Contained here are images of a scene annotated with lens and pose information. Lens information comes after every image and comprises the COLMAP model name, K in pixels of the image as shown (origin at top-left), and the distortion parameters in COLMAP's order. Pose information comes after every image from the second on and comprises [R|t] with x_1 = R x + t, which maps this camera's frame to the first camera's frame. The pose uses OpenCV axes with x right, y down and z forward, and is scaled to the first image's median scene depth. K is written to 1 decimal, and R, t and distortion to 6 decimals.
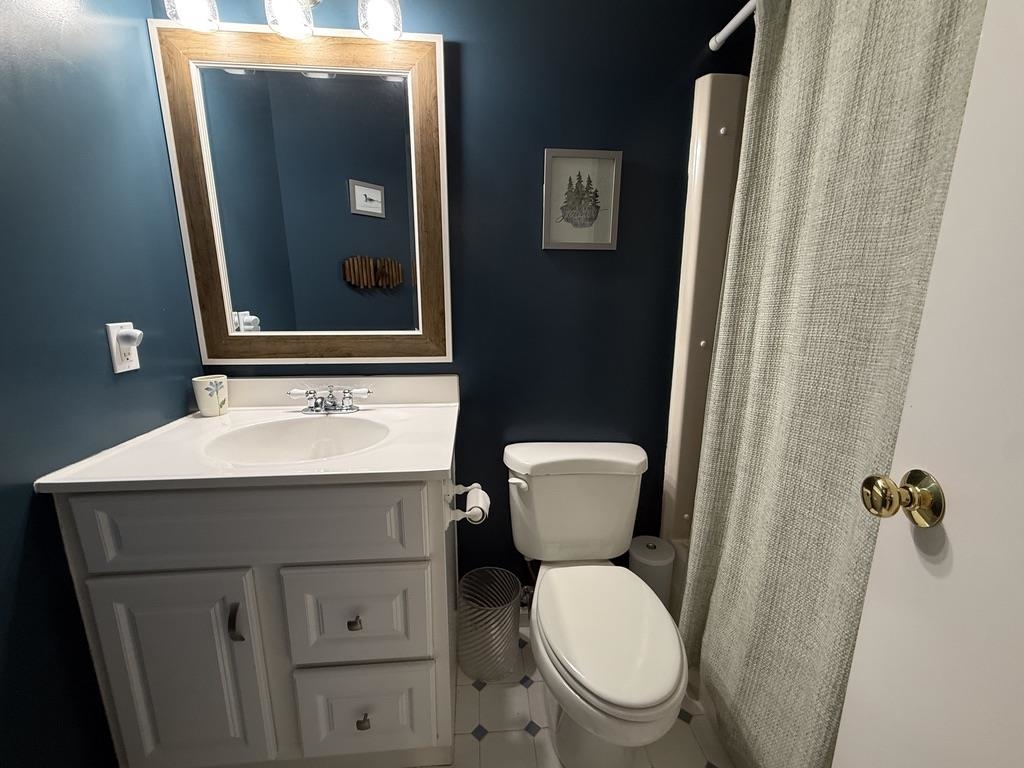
lens RADIAL K [[423.9, 0, 512.9], [0, 423.9, 384.6], [0, 0, 1]] dist [0.003102, -0.000834]
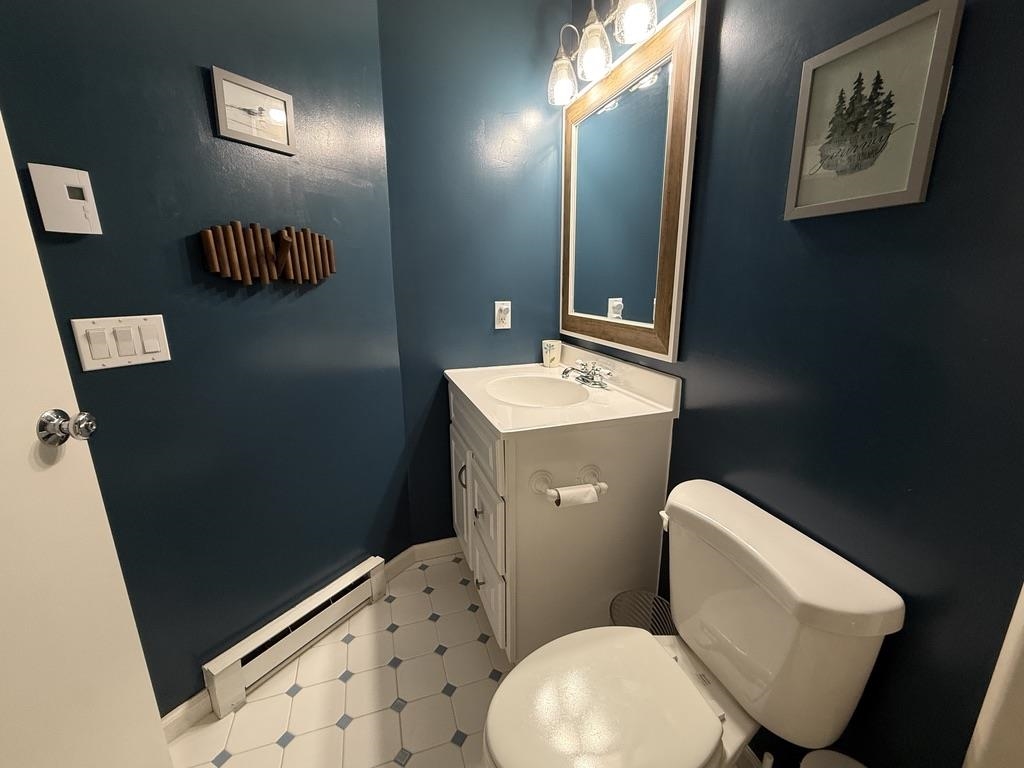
lens RADIAL K [[423.9, 0, 512.9], [0, 423.9, 384.6], [0, 0, 1]] dist [0.003102, -0.000834]
pose [[0.247039, 0.230788, -0.941121, 0.662249], [-0.196041, 0.963043, 0.184704, -0.114121], [0.948968, 0.138869, 0.283153, 0.451152]]
